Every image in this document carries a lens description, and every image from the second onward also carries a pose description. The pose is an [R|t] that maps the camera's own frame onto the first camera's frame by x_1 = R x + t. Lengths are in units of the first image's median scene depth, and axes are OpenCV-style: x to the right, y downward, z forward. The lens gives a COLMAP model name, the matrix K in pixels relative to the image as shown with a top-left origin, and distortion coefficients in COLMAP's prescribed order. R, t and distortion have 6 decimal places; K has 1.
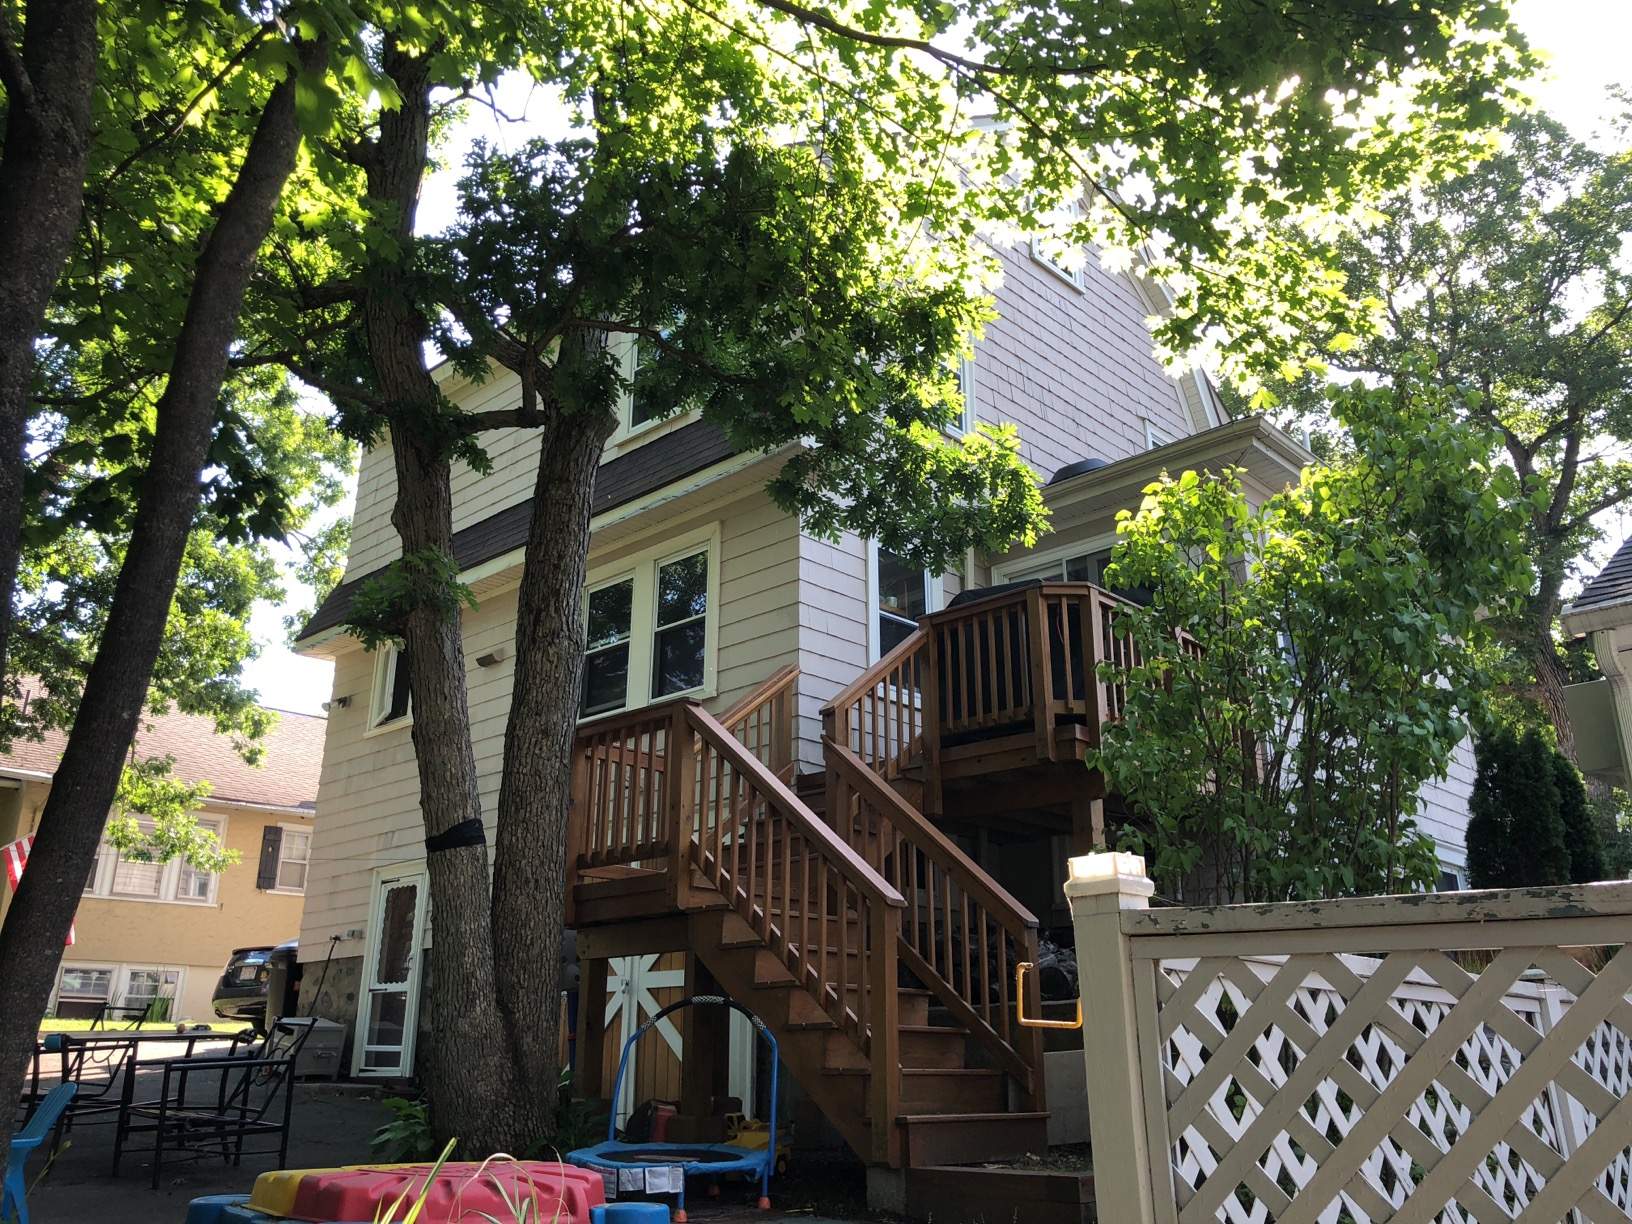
lens RADIAL K [[1331.9, 0, 842.8], [0, 1331.9, 583.1], [0, 0, 1]] dist [0.026598, -0.027850]
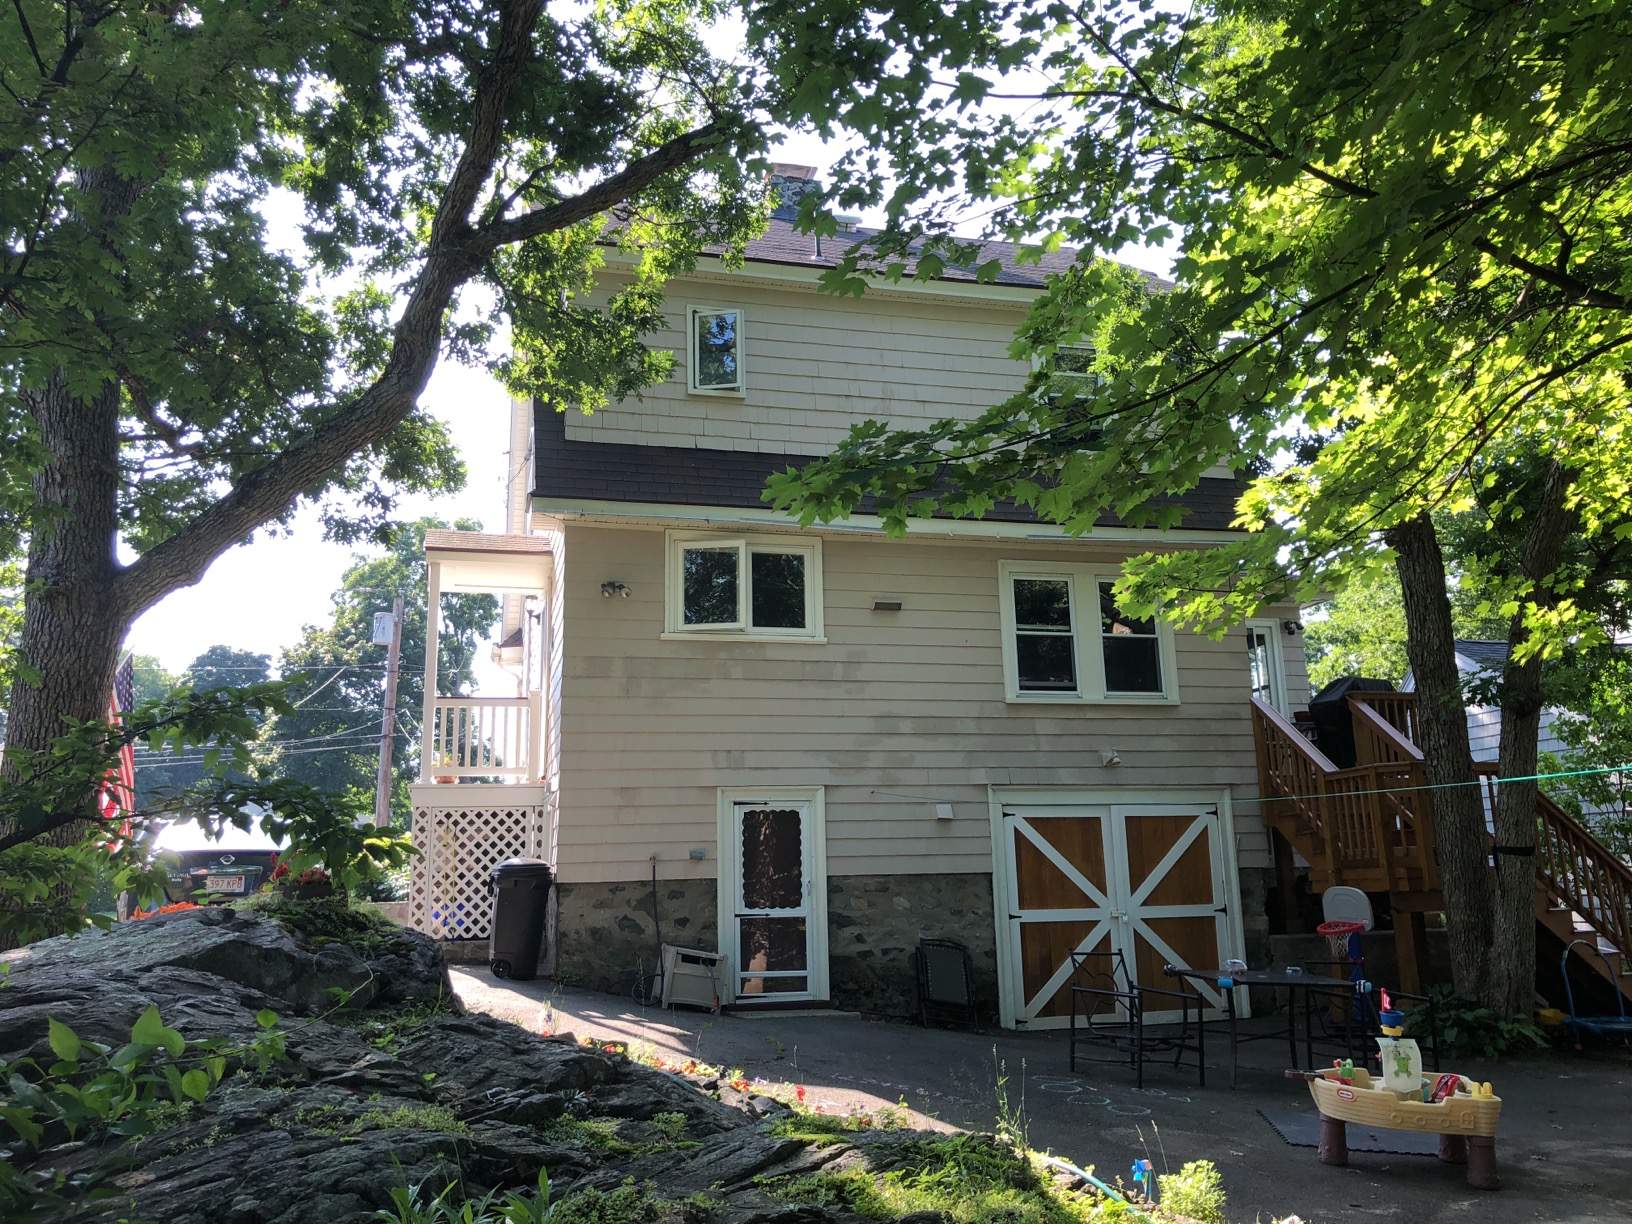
lens RADIAL K [[1308.7, 0, 819.7], [0, 1308.7, 590.9], [0, 0, 1]] dist [0.056993, -0.091285]
pose [[0.537193, 0.182451, 0.823489, -1.496381], [-0.268827, 0.962444, -0.037872, 0.131379], [-0.799472, -0.201031, 0.566066, 0.612741]]
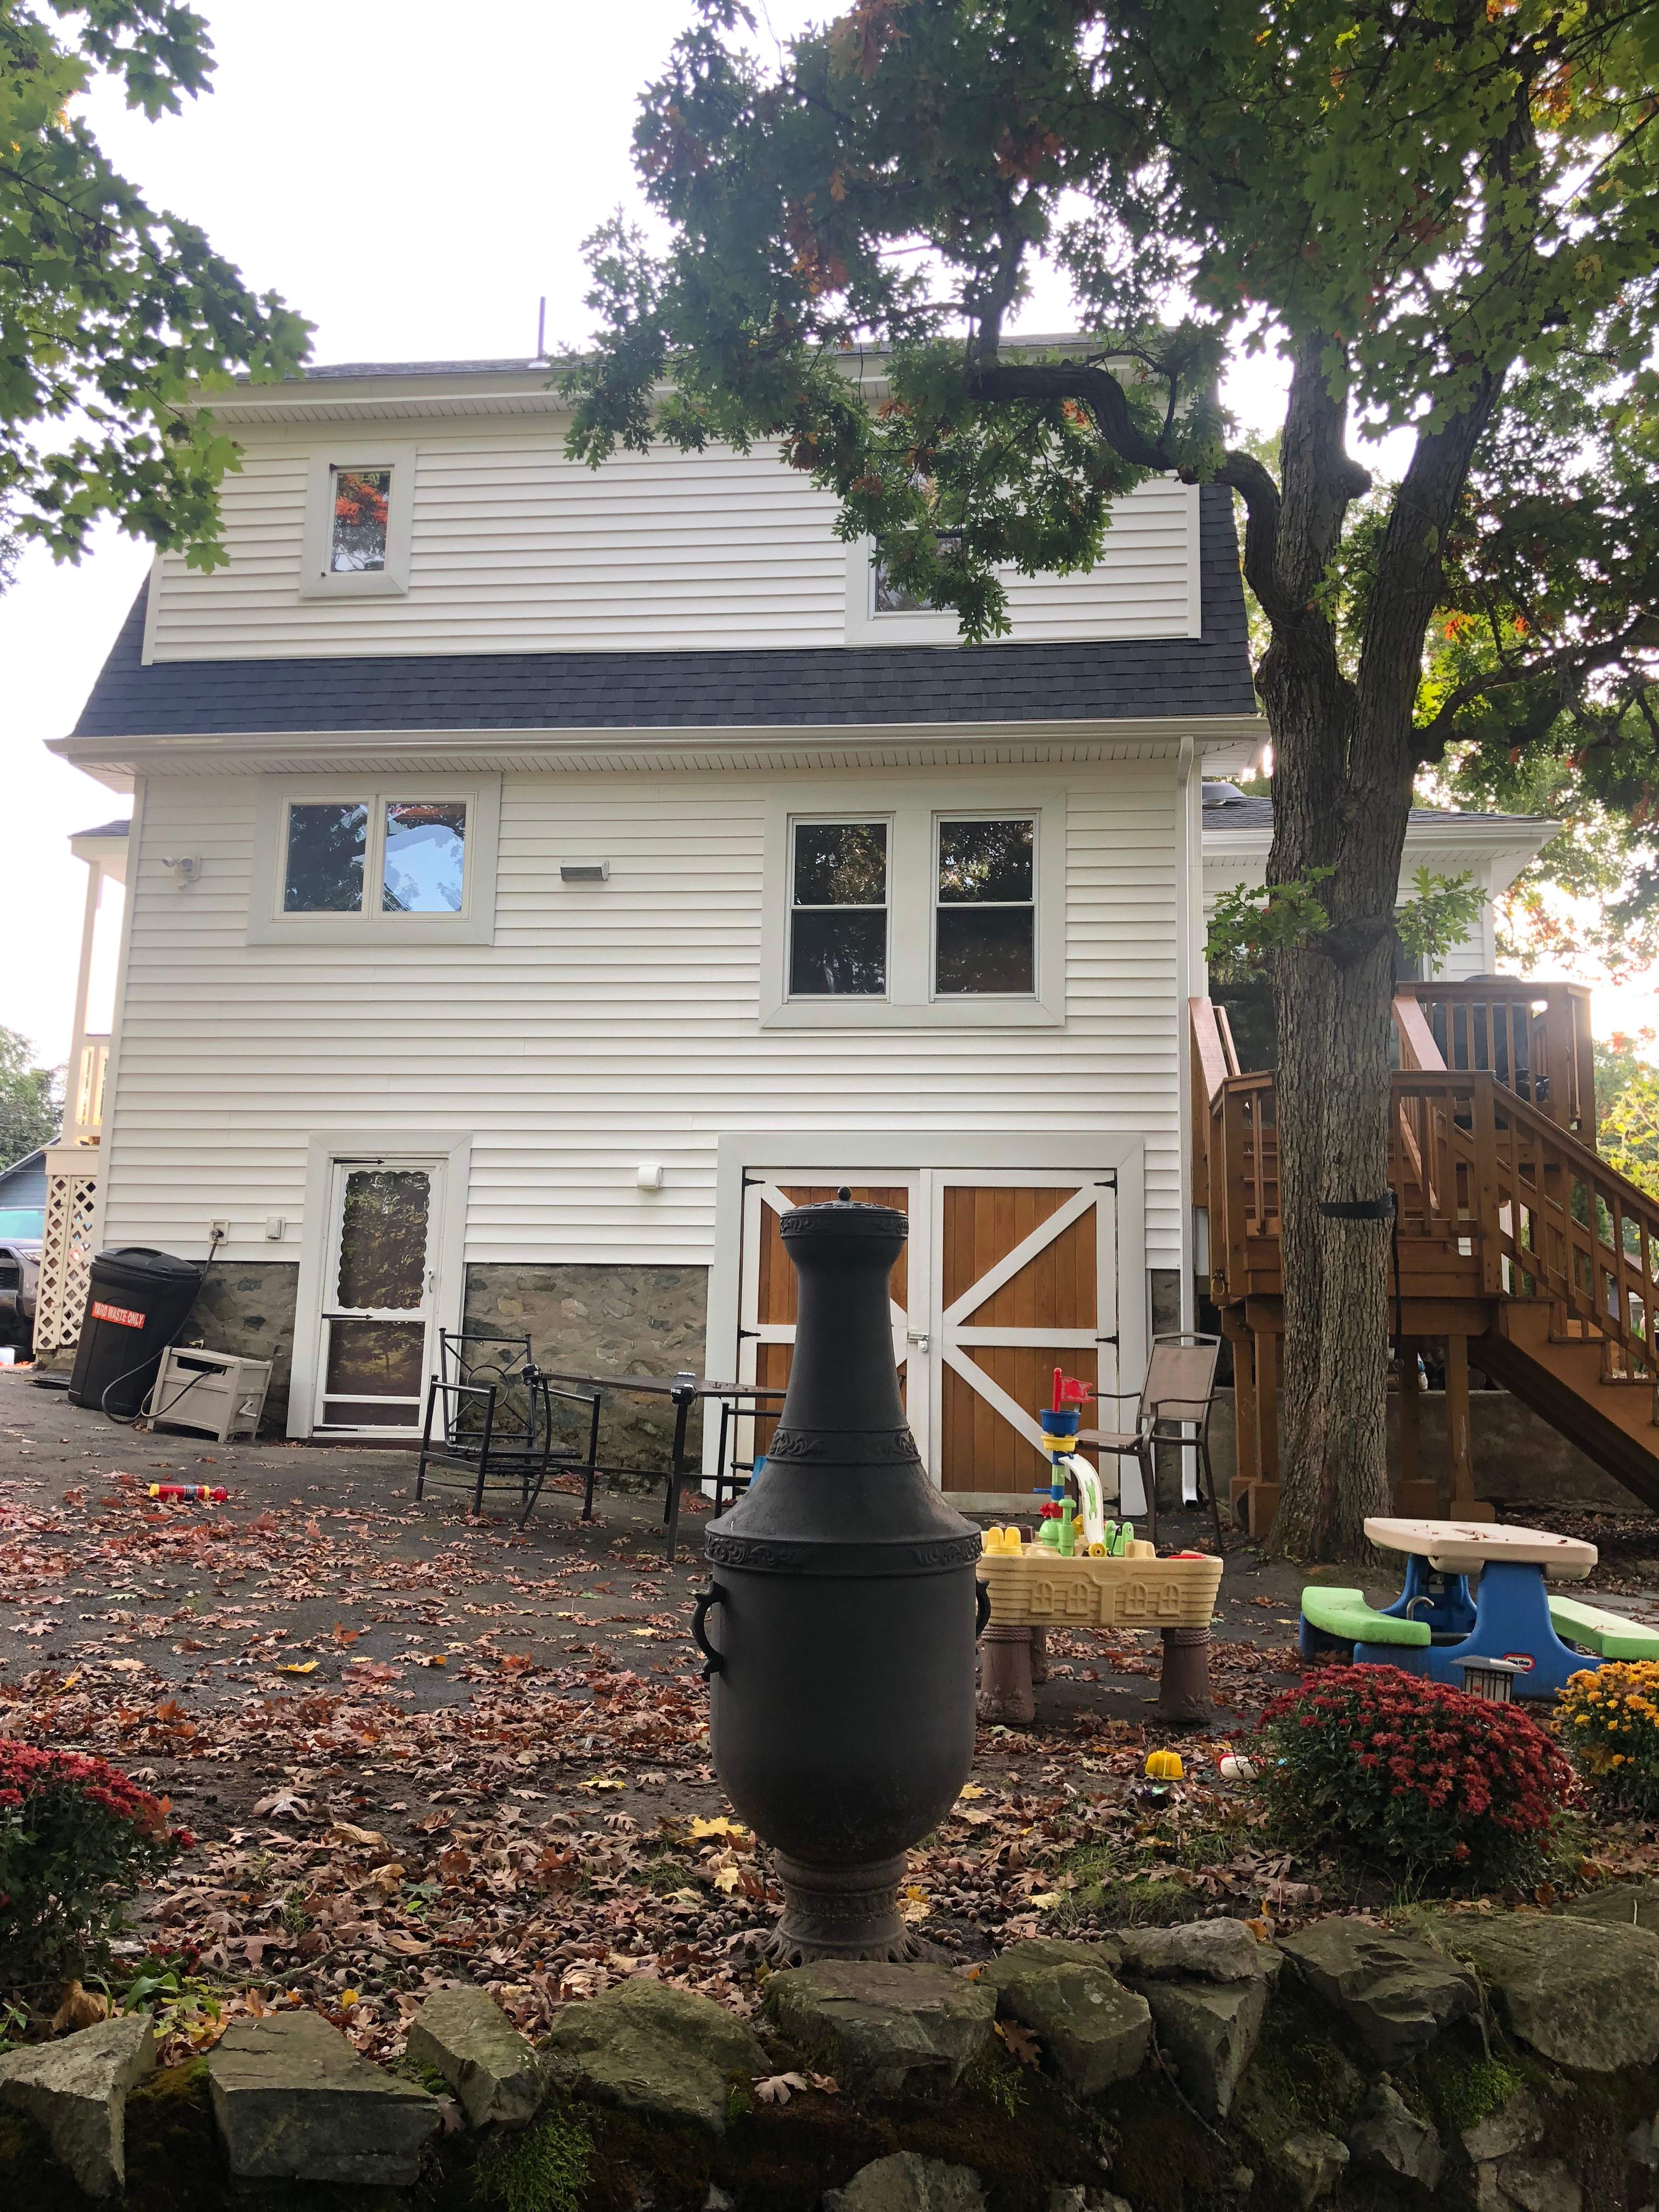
lens RADIAL K [[1766.1, 0, 846.6], [0, 1766.1, 1097.1], [0, 0, 1]] dist [0.118314, -0.269483]
pose [[0.798324, 0.123523, 0.589424, -0.903896], [-0.227866, 0.967929, 0.105781, 0.054521], [-0.557454, -0.218758, 0.800868, 0.202579]]
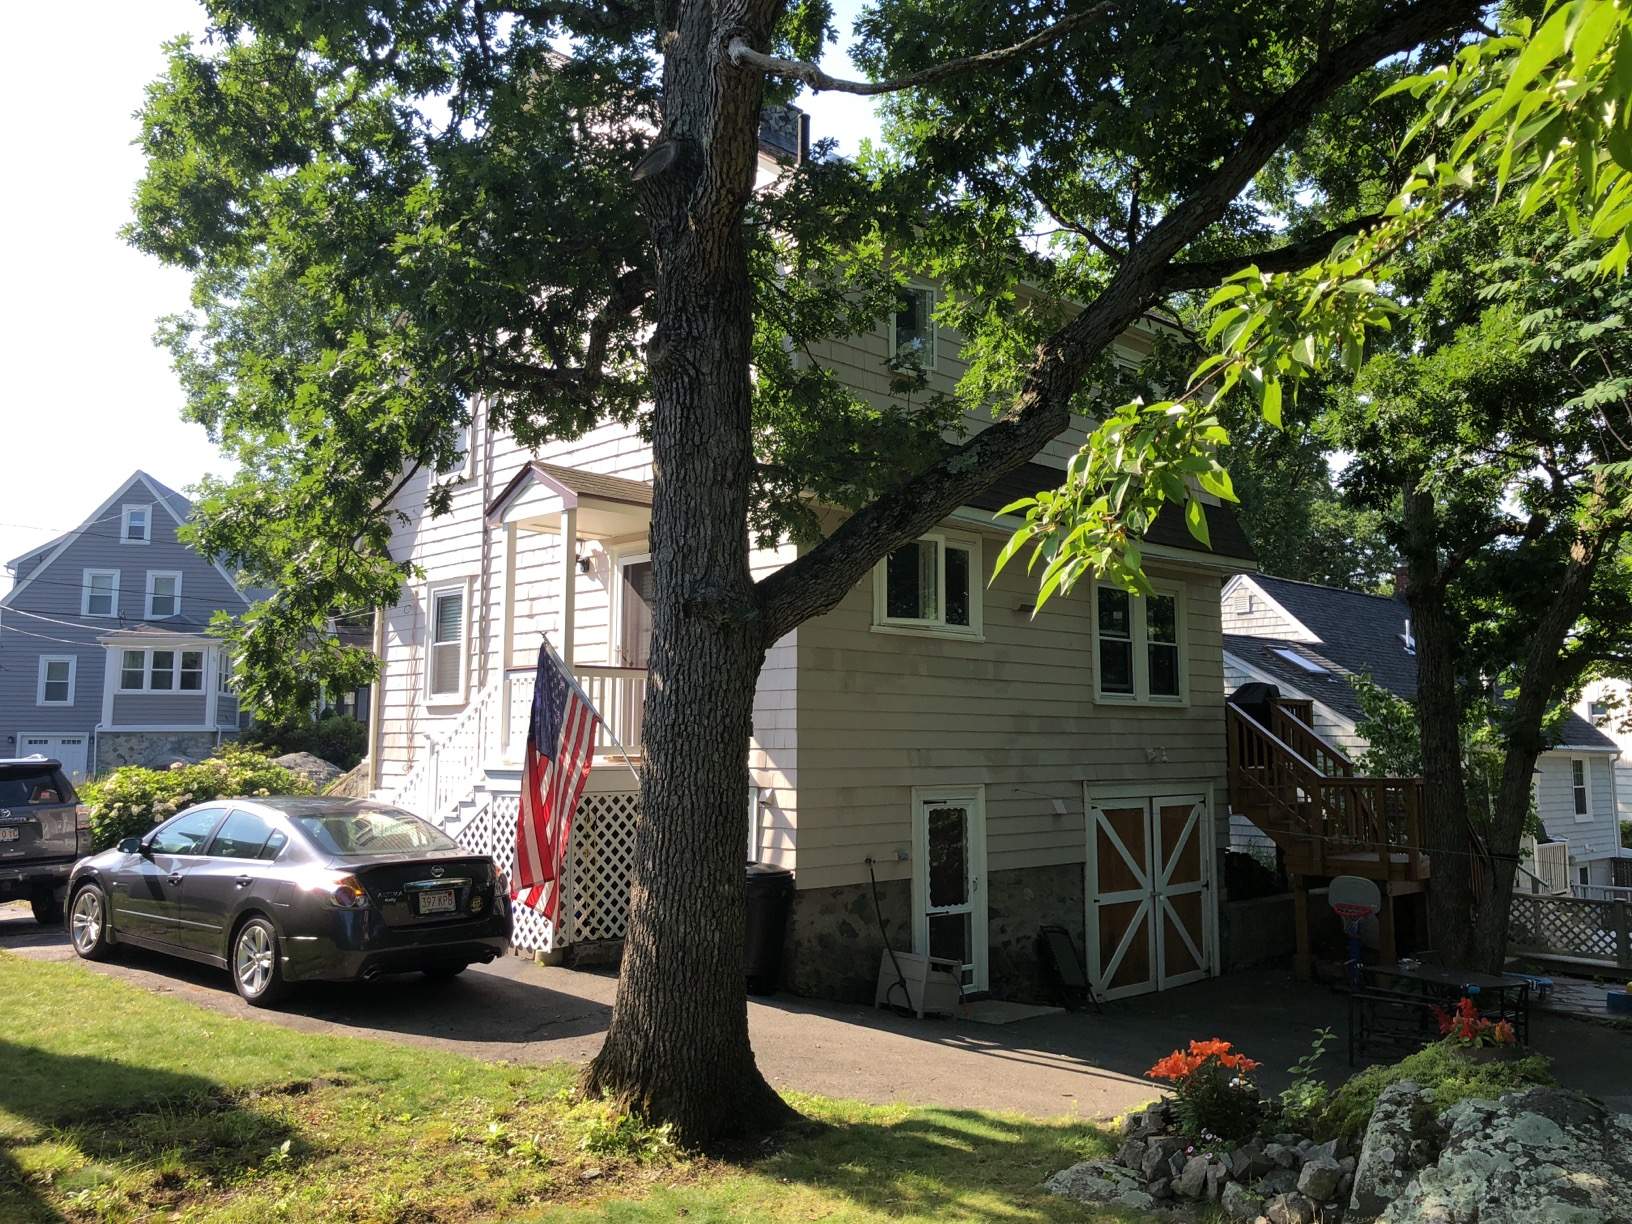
lens RADIAL K [[1308.7, 0, 819.7], [0, 1308.7, 590.9], [0, 0, 1]] dist [0.056993, -0.091285]
pose [[0.063134, 0.125552, 0.990076, -1.736220], [-0.345311, 0.933528, -0.096362, 0.268941], [-0.936362, -0.335801, 0.102292, 1.384820]]
